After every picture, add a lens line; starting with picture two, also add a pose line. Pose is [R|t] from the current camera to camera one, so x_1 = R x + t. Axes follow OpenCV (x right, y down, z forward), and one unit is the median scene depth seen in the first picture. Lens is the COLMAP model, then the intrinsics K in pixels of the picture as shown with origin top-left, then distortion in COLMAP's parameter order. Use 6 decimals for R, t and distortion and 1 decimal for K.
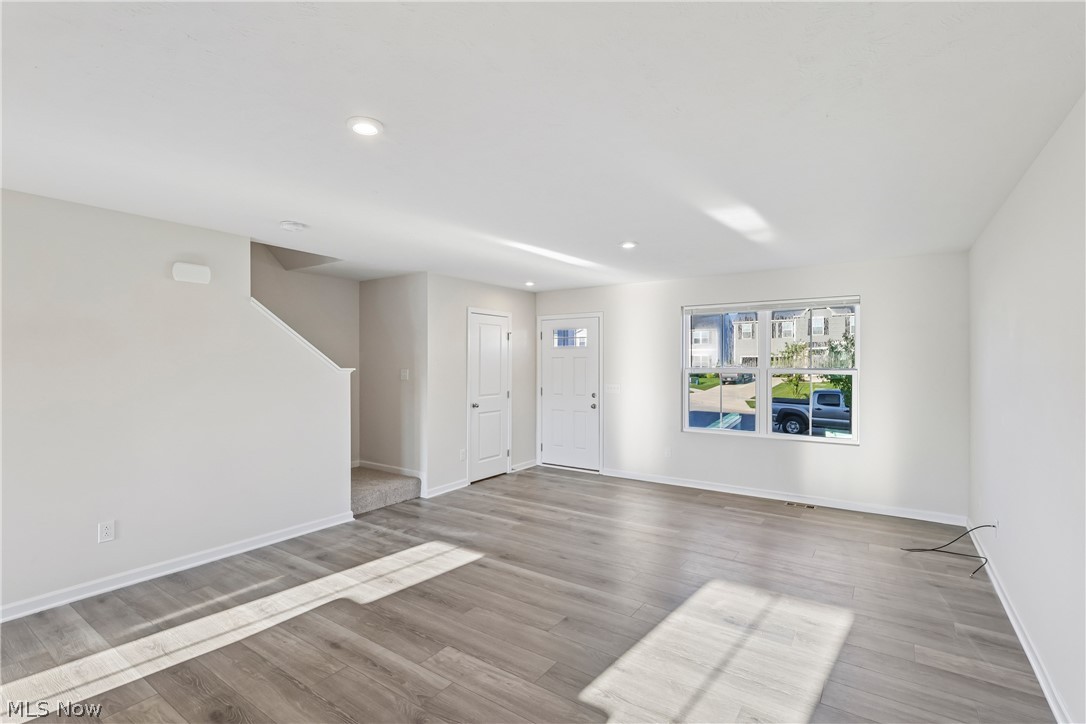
lens RADIAL K [[508.0, 0, 540.6], [0, 508.0, 365.0], [0, 0, 1]] dist [0.005035, 0.000886]
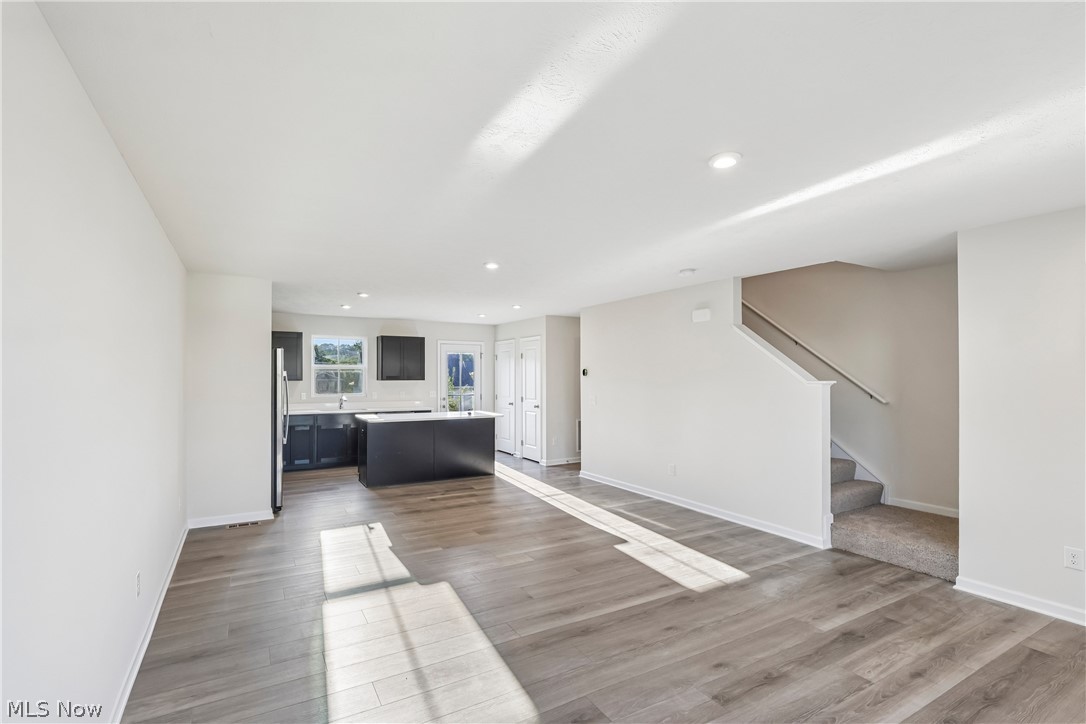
lens RADIAL K [[508.0, 0, 541.9], [0, 508.0, 365.7], [0, 0, 1]] dist [0.005035, 0.000886]
pose [[-0.430748, -0.022923, -0.902181, 0.866992], [-0.004312, 0.999718, -0.023343, 0.003556], [0.902462, -0.006165, -0.430725, 1.215477]]
